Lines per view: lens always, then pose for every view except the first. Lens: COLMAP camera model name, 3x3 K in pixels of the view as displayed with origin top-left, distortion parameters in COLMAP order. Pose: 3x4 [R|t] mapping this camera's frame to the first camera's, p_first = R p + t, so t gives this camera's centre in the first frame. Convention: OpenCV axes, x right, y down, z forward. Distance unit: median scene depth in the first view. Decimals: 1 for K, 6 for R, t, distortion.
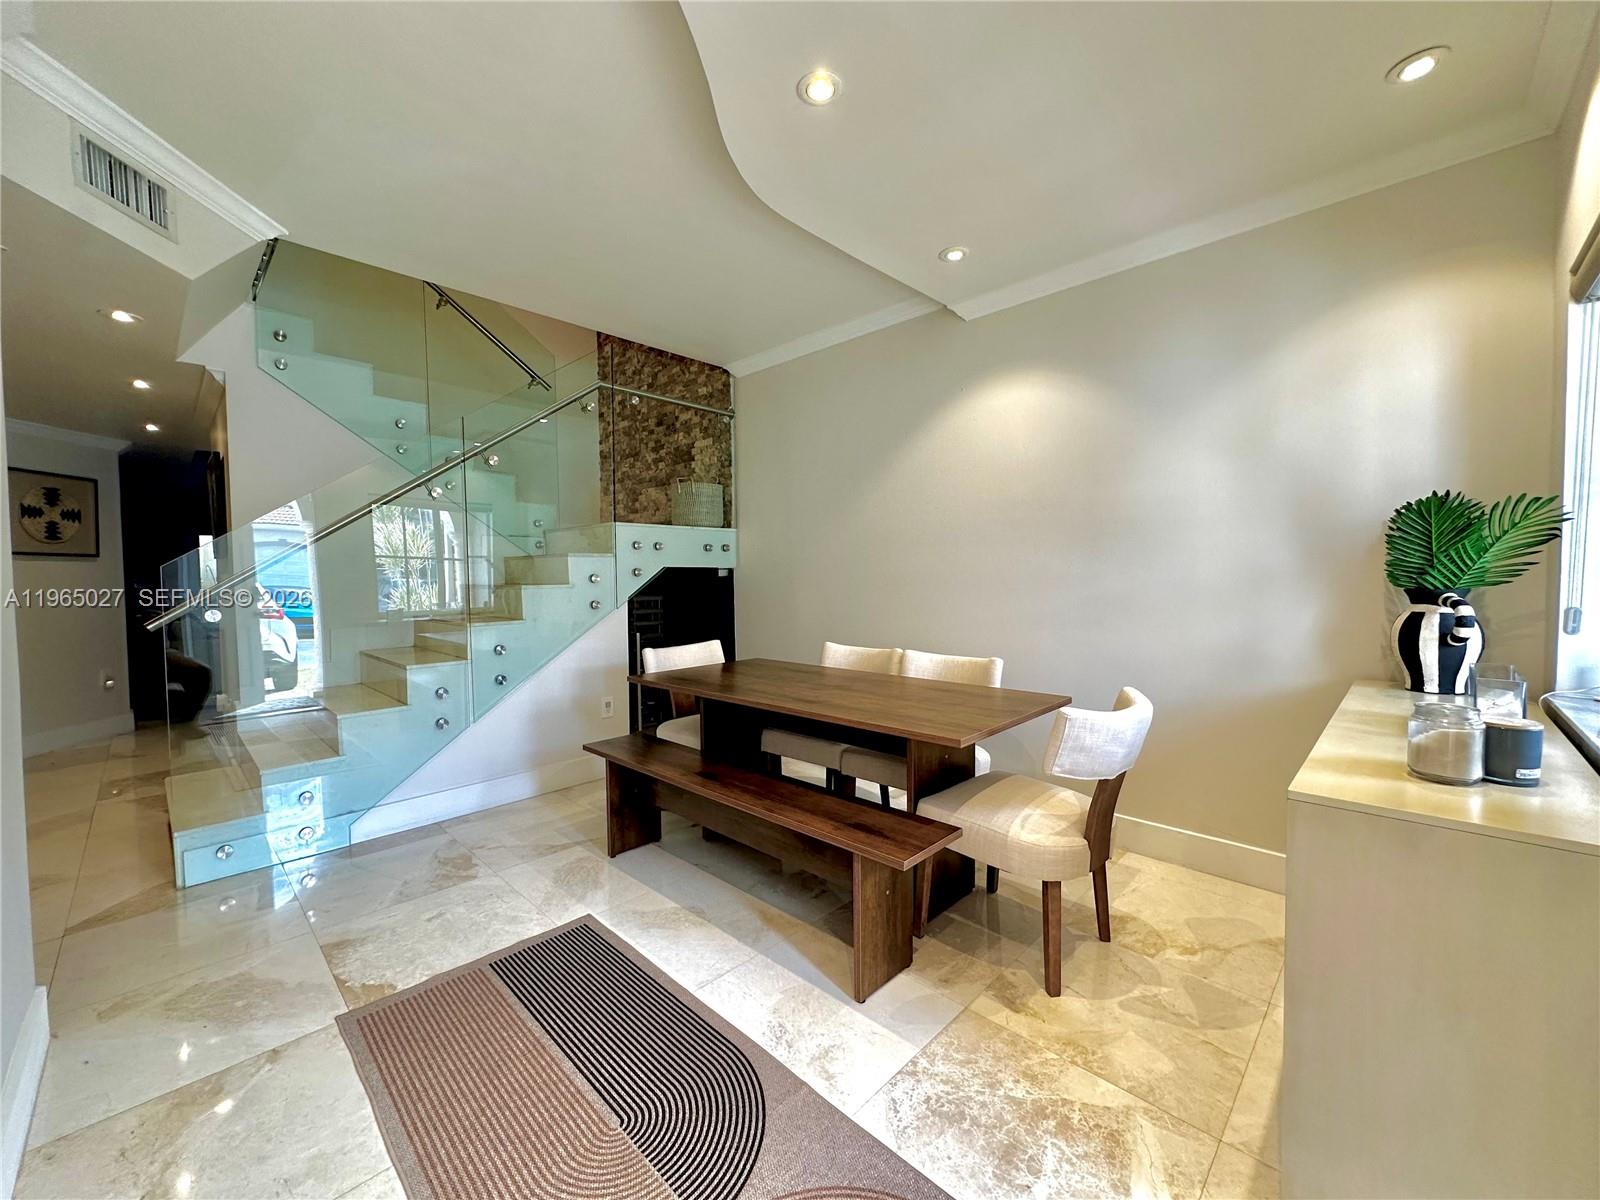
lens RADIAL K [[635.7, 0, 800.0], [0, 635.7, 600.0], [0, 0, 1]] dist [0.000371, 0.000025]
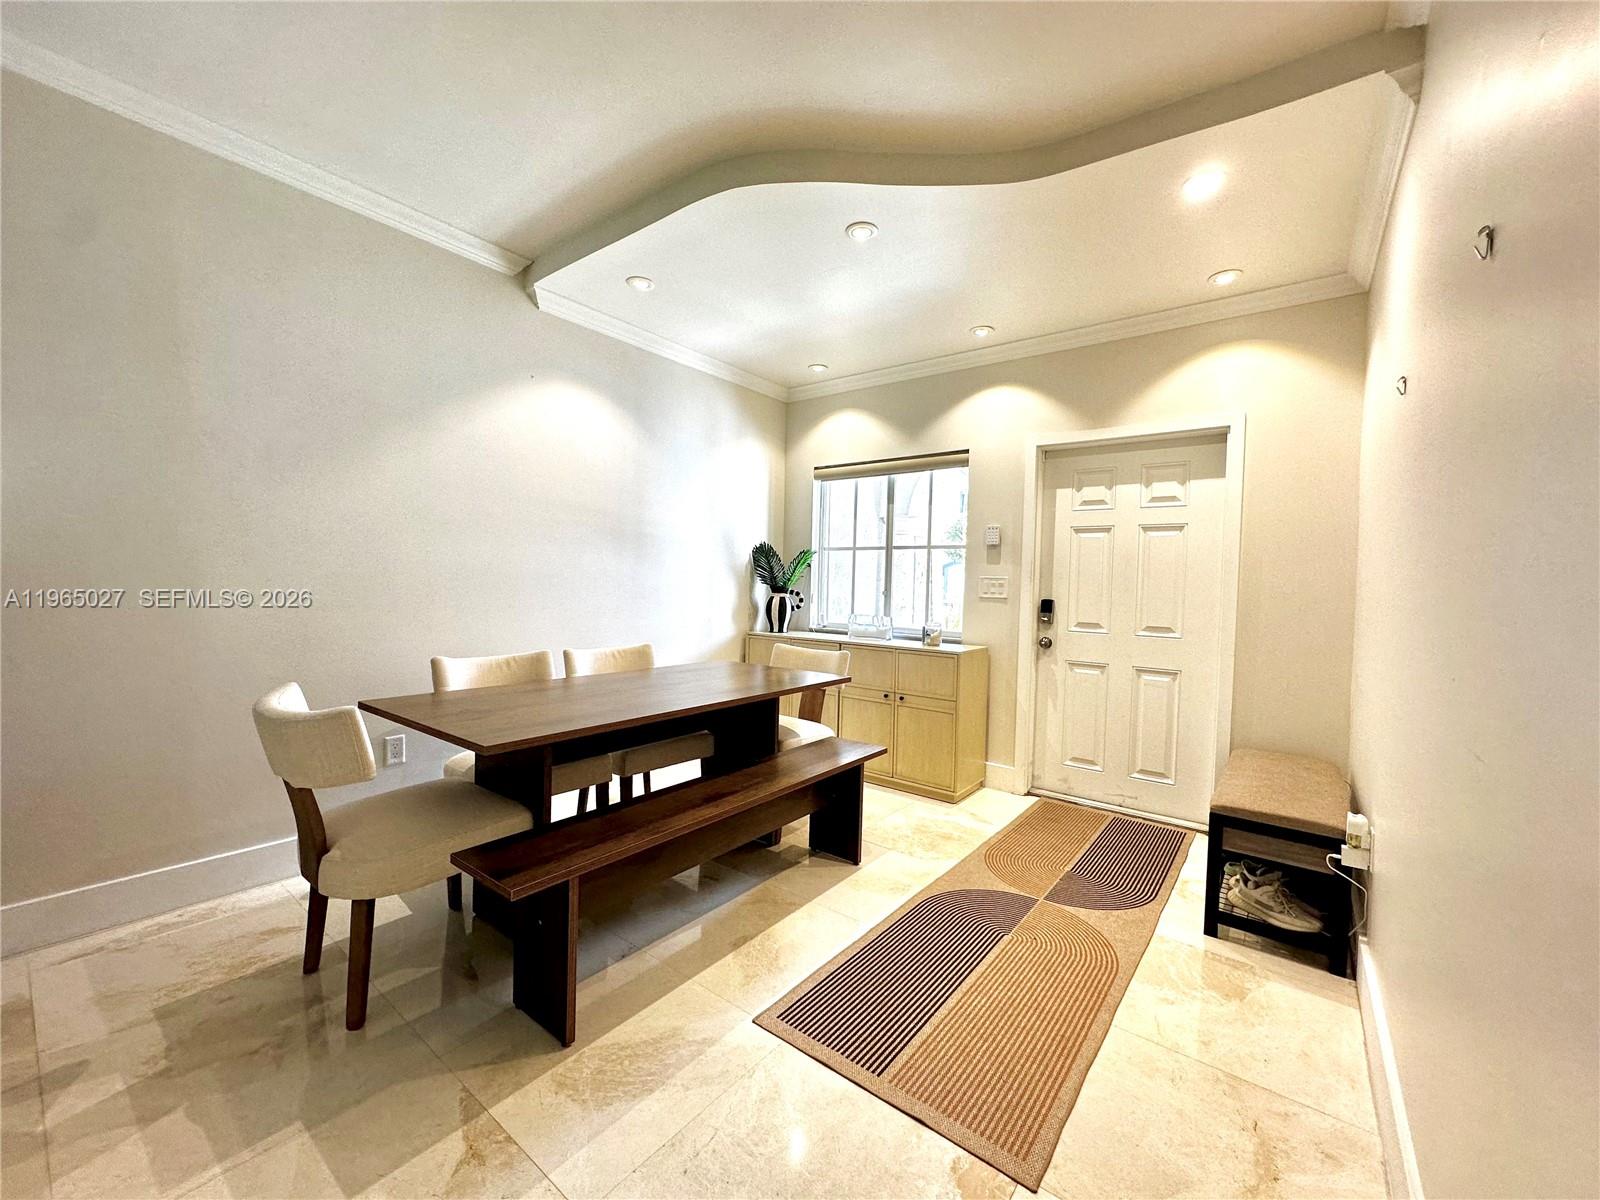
lens RADIAL K [[635.7, 0, 800.0], [0, 635.7, 600.0], [0, 0, 1]] dist [0.000371, 0.000025]
pose [[-0.122045, -0.019828, 0.992327, -1.104226], [0.004618, 0.999778, 0.020544, -0.011512], [-0.992514, 0.007090, -0.121926, 1.070422]]
